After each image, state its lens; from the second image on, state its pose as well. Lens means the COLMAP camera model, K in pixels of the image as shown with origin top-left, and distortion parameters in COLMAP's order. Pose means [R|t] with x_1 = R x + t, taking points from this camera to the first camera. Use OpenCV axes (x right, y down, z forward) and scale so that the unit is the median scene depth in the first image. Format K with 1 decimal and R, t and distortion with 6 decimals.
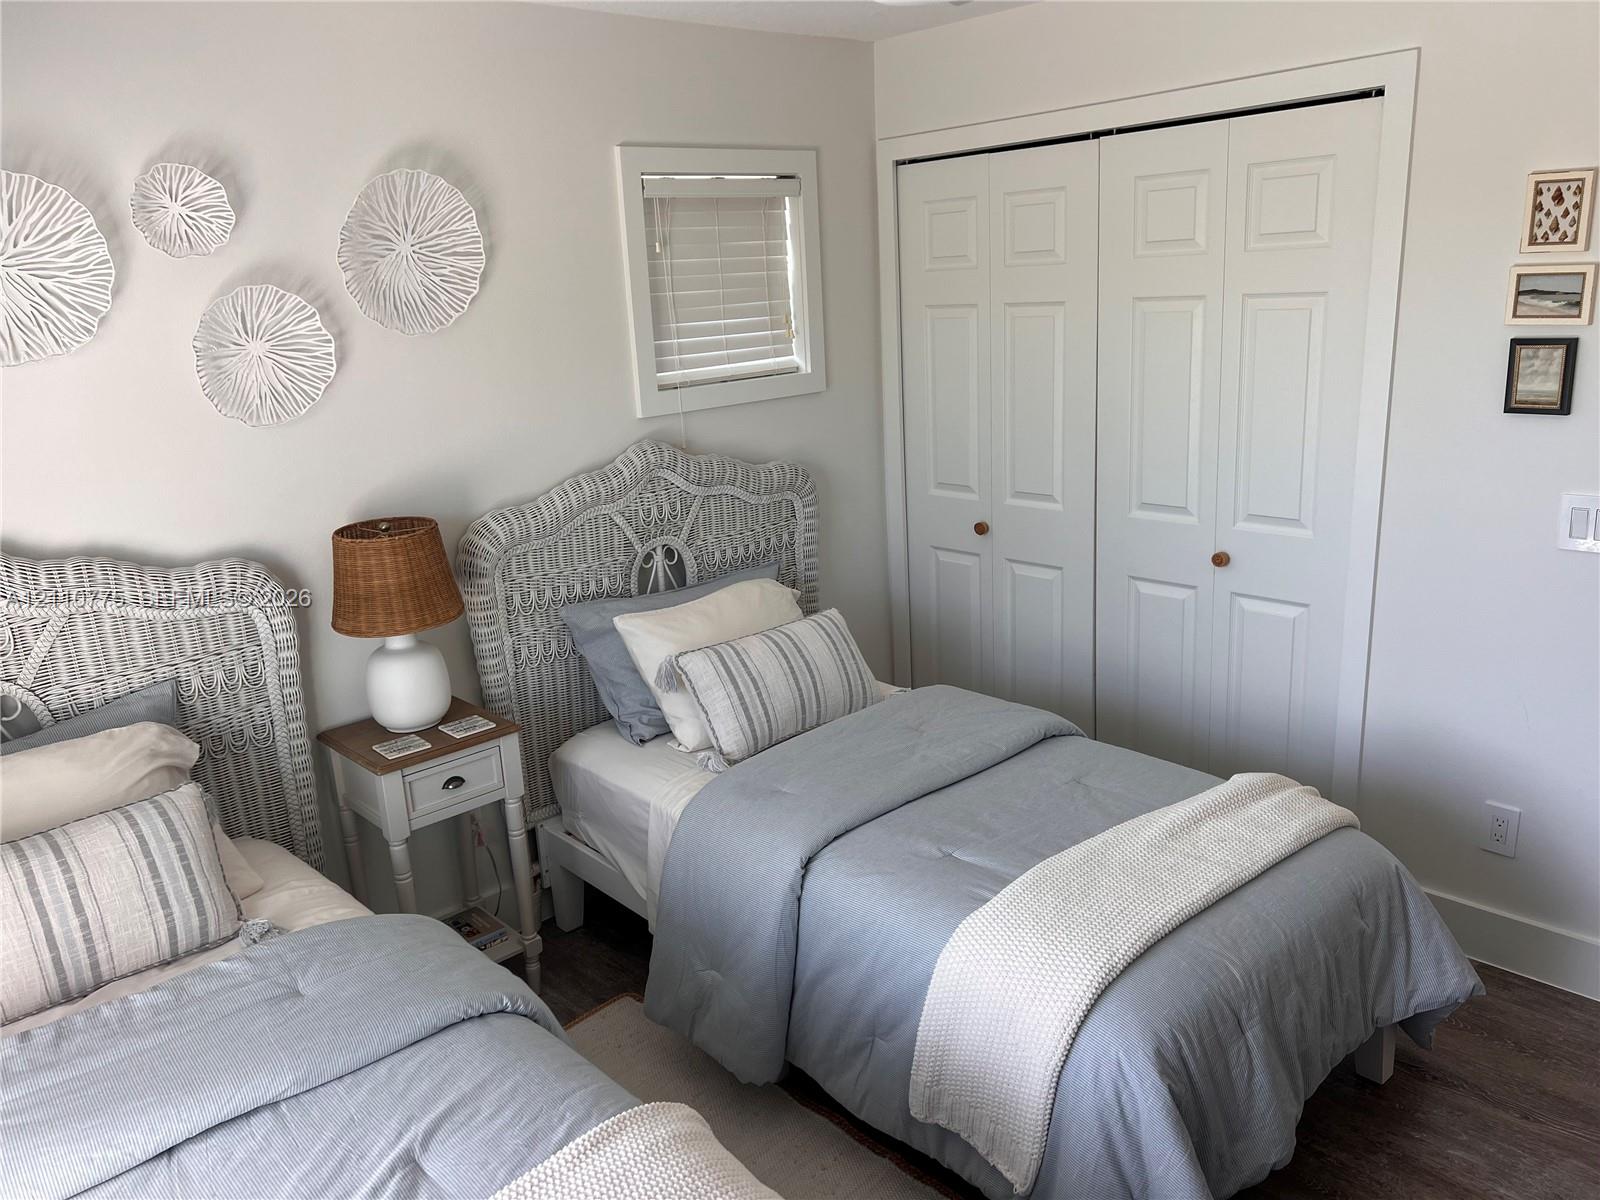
lens RADIAL K [[1189.0, 0, 800.0], [0, 1189.0, 600.0], [0, 0, 1]] dist [0.068294, -0.060799]
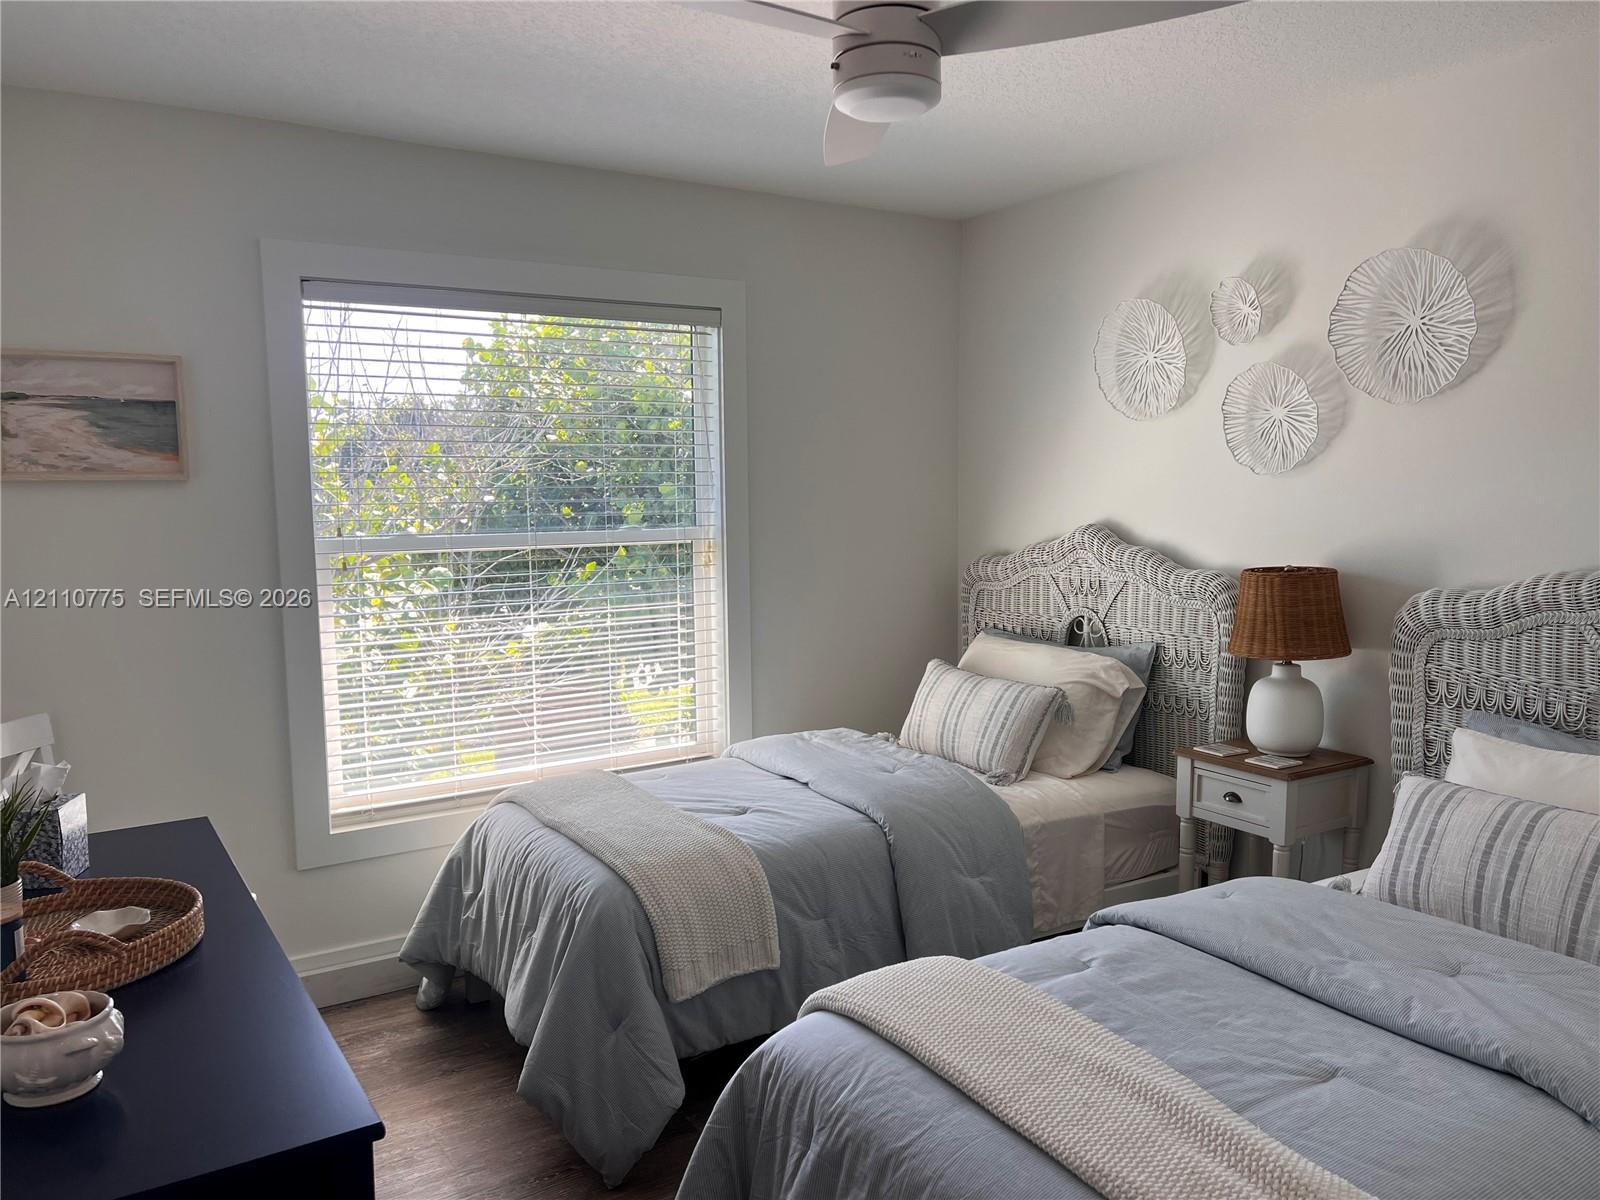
lens RADIAL K [[1189.0, 0, 800.0], [0, 1189.0, 600.0], [0, 0, 1]] dist [0.068294, -0.060799]
pose [[-0.178082, 0.151078, -0.972349, 0.812844], [-0.244748, 0.950290, 0.192475, -0.133737], [0.953092, 0.272257, -0.132254, 0.692551]]
